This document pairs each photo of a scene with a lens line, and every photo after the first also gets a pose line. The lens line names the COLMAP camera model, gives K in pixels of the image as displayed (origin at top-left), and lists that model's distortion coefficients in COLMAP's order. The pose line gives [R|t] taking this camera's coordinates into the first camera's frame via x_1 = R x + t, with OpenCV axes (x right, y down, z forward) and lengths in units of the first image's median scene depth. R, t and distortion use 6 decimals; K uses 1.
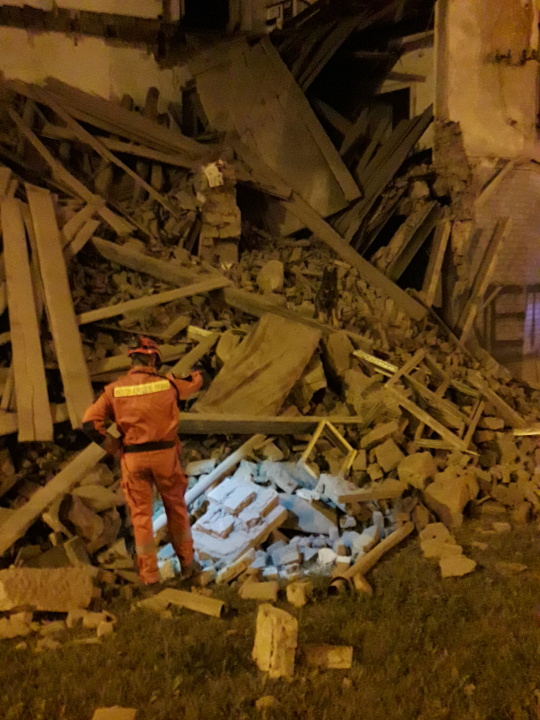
lens RADIAL K [[662.6, 0, 270.0], [0, 662.6, 360.0], [0, 0, 1]] dist [0.201152, -0.483639]
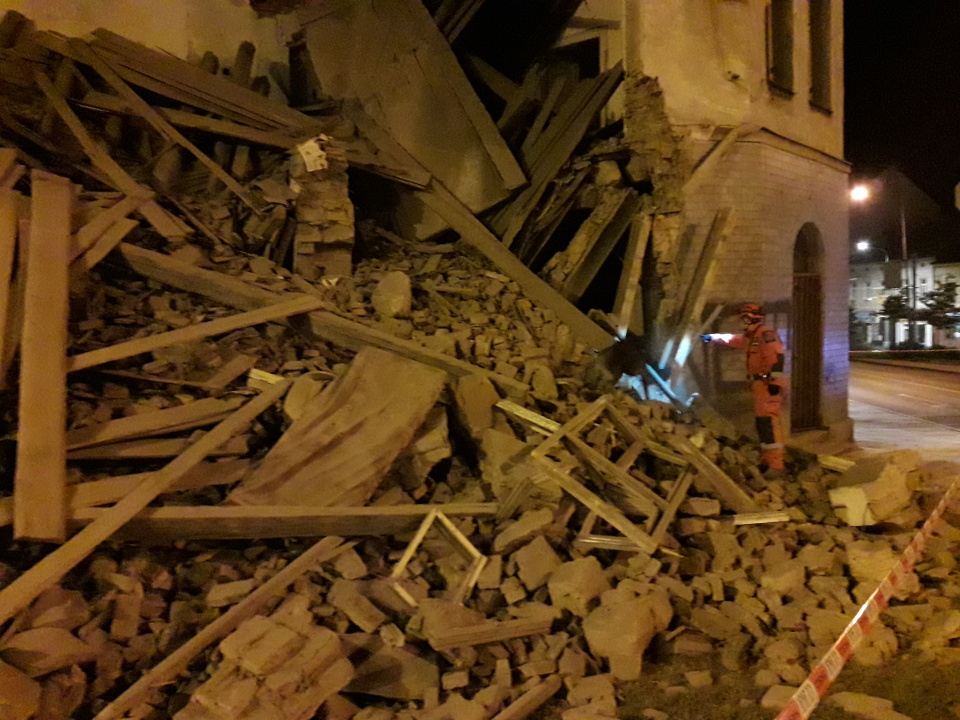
lens RADIAL K [[883.4, 0, 473.6], [0, 883.4, 351.3], [0, 0, 1]] dist [0.201152, -0.483639]
pose [[0.999659, -0.019951, 0.016862, 0.067855], [0.021059, 0.997438, -0.068363, -0.002666], [-0.015454, 0.068695, 0.997518, 0.079548]]
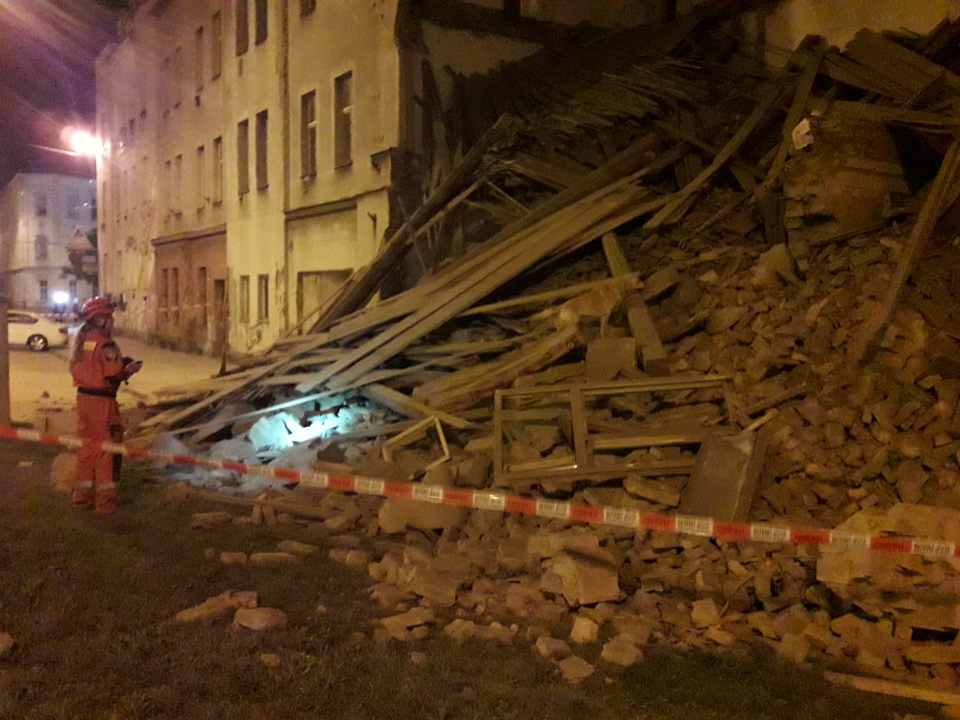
lens RADIAL K [[883.4, 0, 473.6], [0, 883.4, 351.3], [0, 0, 1]] dist [0.201152, -0.483639]
pose [[0.187965, 0.058941, -0.980406, 0.855011], [-0.127654, 0.991197, 0.035115, -0.031393], [0.973845, 0.118553, 0.193834, 0.515484]]
